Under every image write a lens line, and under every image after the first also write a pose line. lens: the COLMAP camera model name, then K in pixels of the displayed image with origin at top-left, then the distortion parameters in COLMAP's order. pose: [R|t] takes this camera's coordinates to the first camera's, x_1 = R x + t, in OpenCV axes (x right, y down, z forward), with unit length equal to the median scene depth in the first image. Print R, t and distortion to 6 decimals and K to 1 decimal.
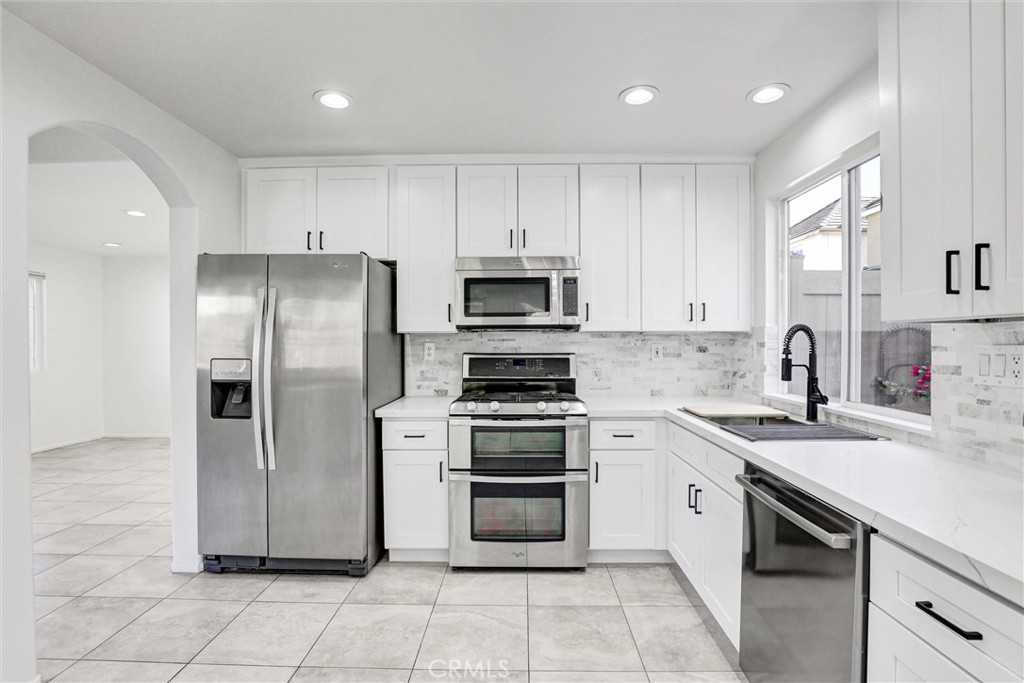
lens RADIAL K [[472.3, 0, 513.2], [0, 472.3, 341.6], [0, 0, 1]] dist [-0.028301, 0.005401]
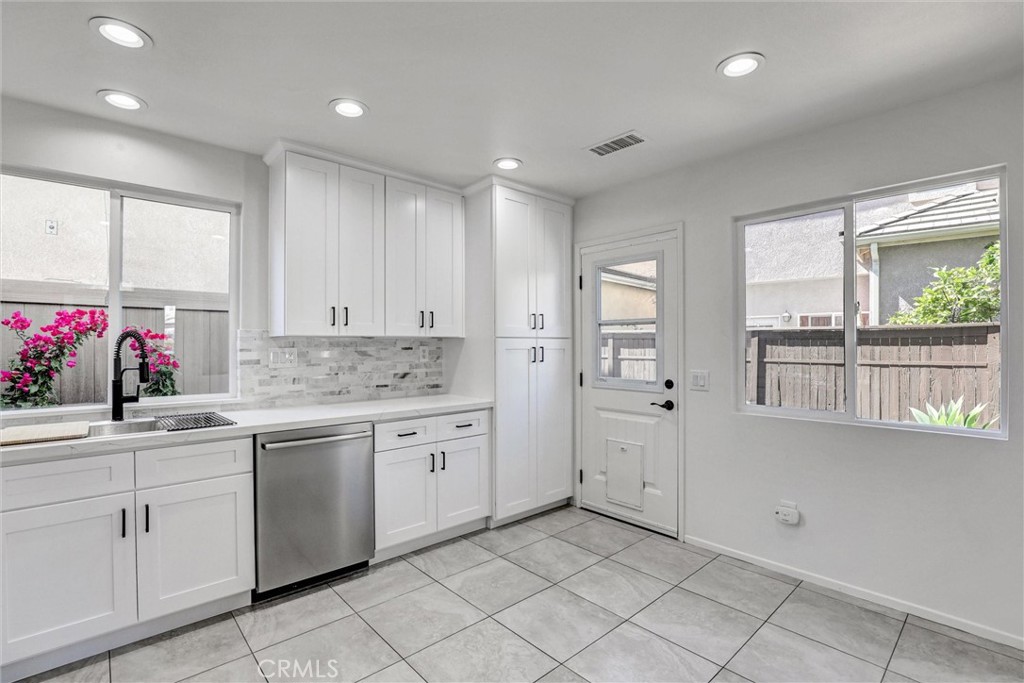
lens RADIAL K [[472.3, 0, 512.9], [0, 472.3, 343.3], [0, 0, 1]] dist [-0.028301, 0.005401]
pose [[-0.686363, 0.008093, 0.727214, -0.636905], [0.005584, 0.999967, -0.005857, 0.003390], [-0.727237, 0.000041, -0.686386, 0.908773]]
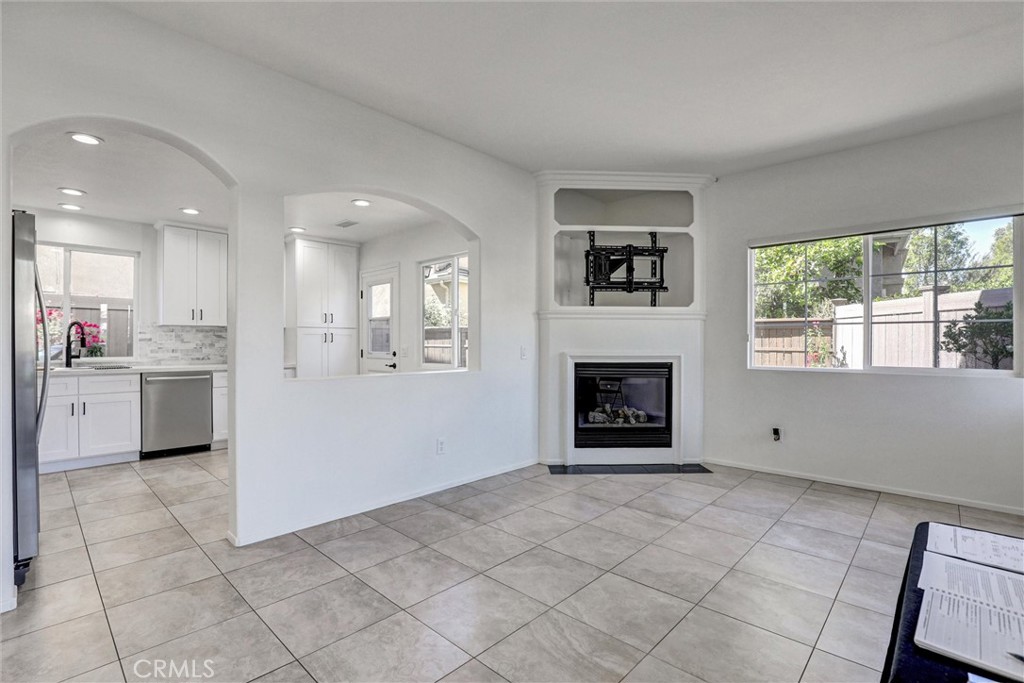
lens RADIAL K [[472.3, 0, 512.7], [0, 472.3, 342.3], [0, 0, 1]] dist [-0.028301, 0.005401]
pose [[-0.739604, 0.003642, 0.673033, -1.880991], [0.002987, 0.999993, -0.002128, 0.057035], [-0.673036, 0.000436, -0.739610, 1.011683]]
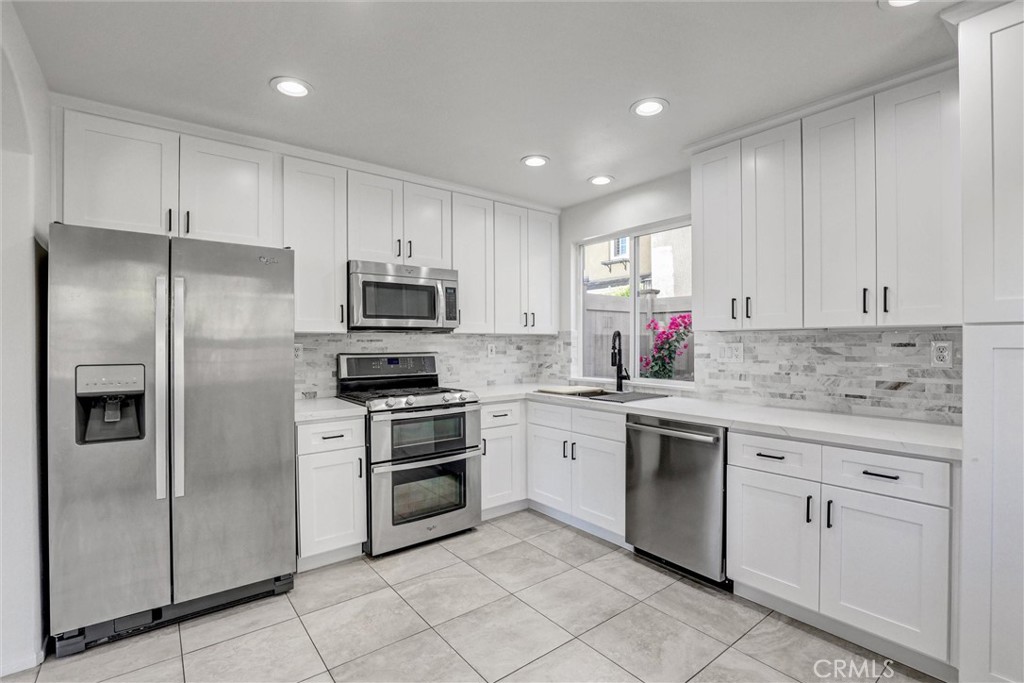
lens RADIAL K [[472.3, 0, 511.9], [0, 472.3, 341.6], [0, 0, 1]] dist [-0.028301, 0.005401]
pose [[0.775280, -0.001346, 0.631616, -0.558358], [0.003004, 0.999994, -0.001556, 0.001767], [-0.631610, 0.003104, 0.775280, -0.012077]]
